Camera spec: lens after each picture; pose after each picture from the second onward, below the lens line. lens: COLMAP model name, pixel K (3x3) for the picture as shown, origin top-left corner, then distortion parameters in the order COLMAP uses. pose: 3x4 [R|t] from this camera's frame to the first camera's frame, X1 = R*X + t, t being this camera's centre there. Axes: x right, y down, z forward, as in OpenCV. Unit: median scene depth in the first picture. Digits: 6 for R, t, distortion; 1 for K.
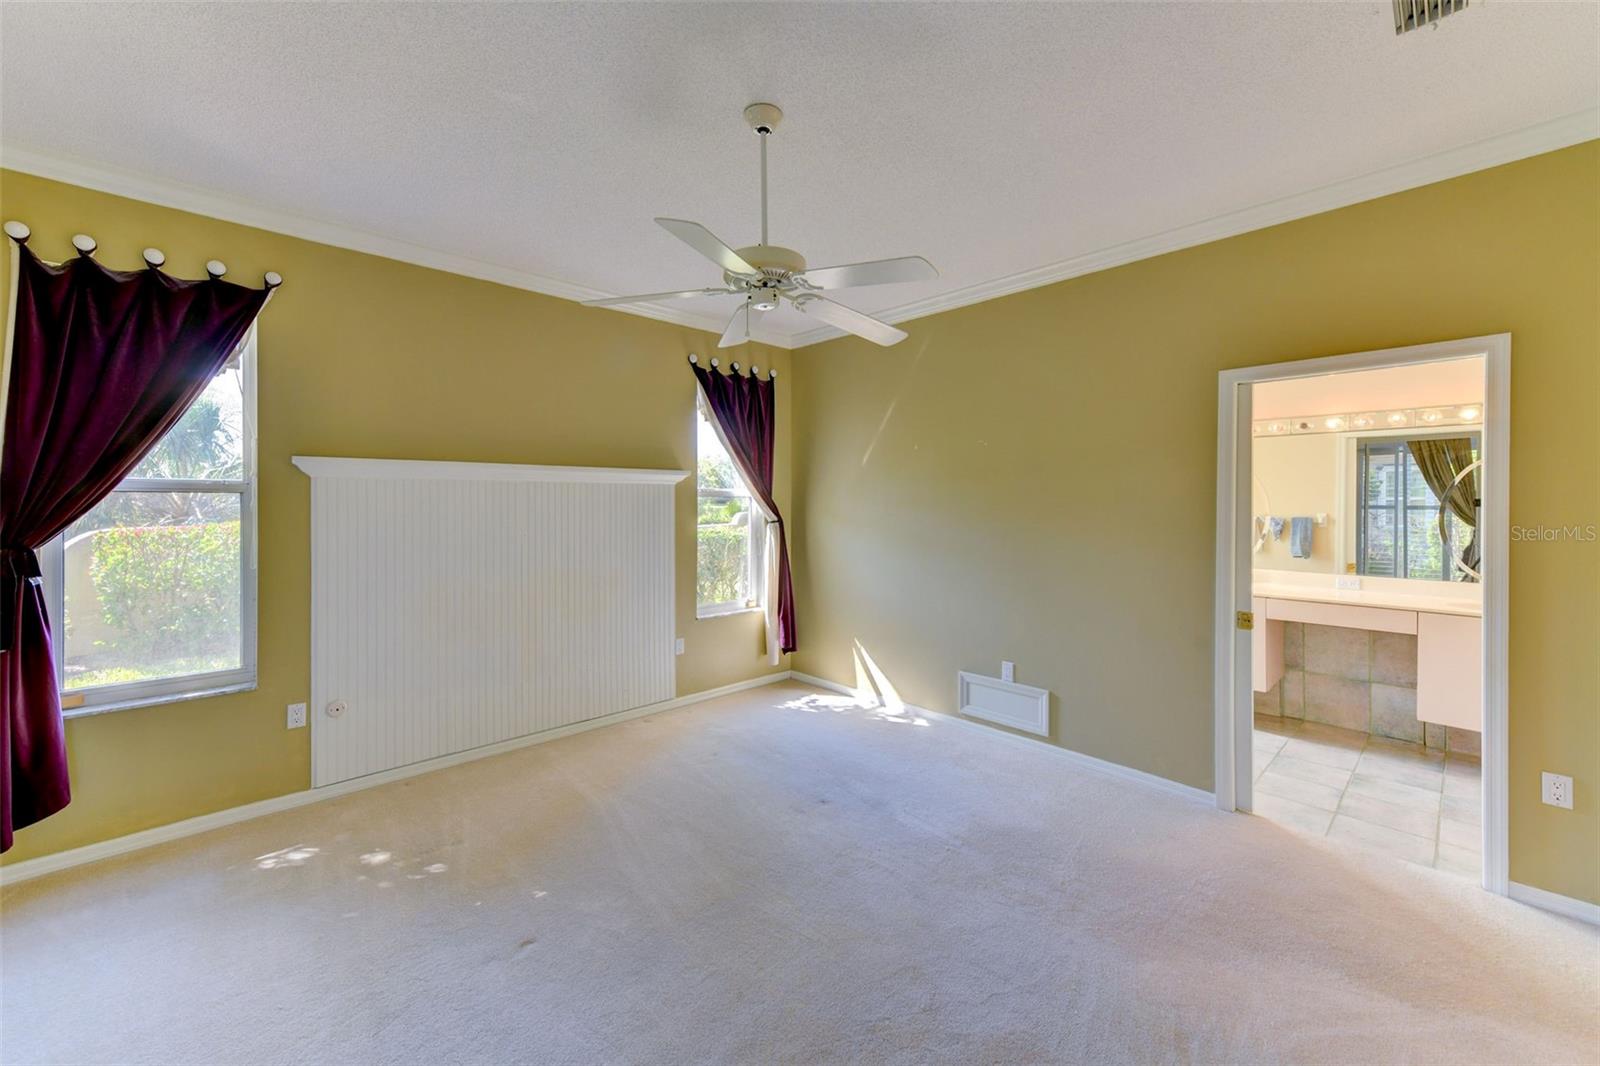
lens RADIAL K [[626.1, 0, 797.1], [0, 626.1, 504.4], [0, 0, 1]] dist [0.000884, -0.000051]
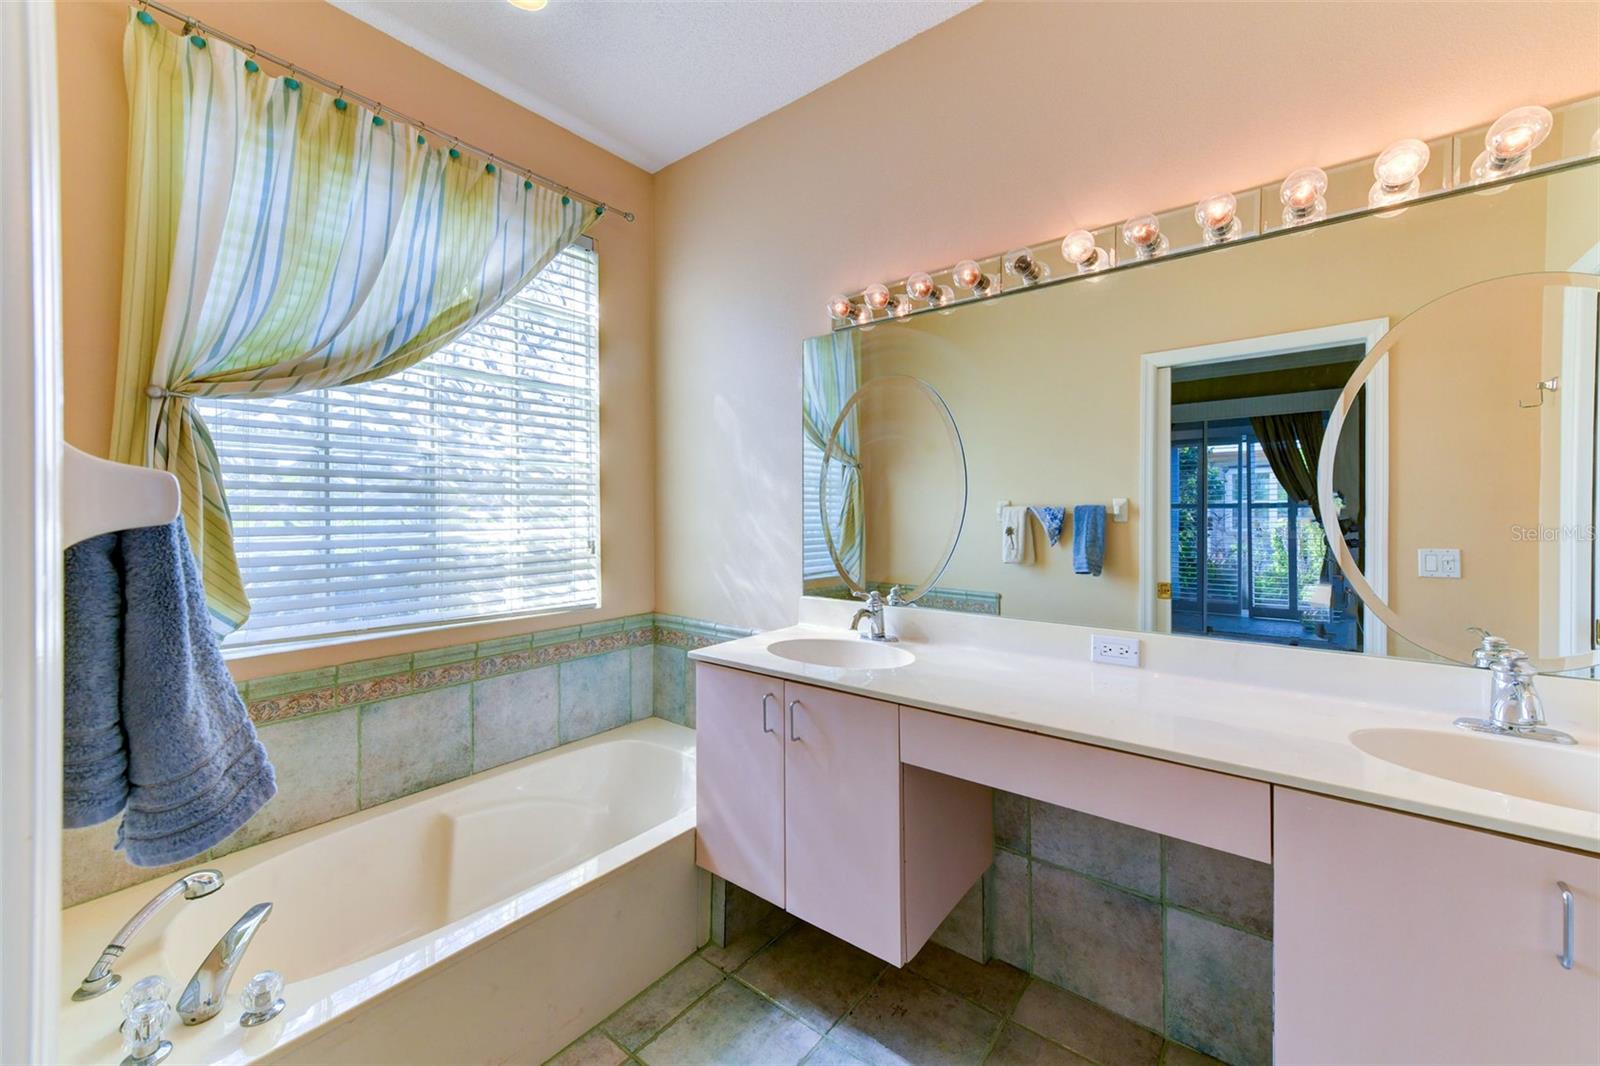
lens RADIAL K [[627.6, 0, 802.1], [0, 627.6, 514.1], [0, 0, 1]] dist [0.001031, 0.000005]
pose [[0.988600, -0.003728, 0.150519, 0.449461], [0.003855, 0.999992, -0.000547, 0.027814], [-0.150516, 0.001121, 0.988607, 0.458157]]
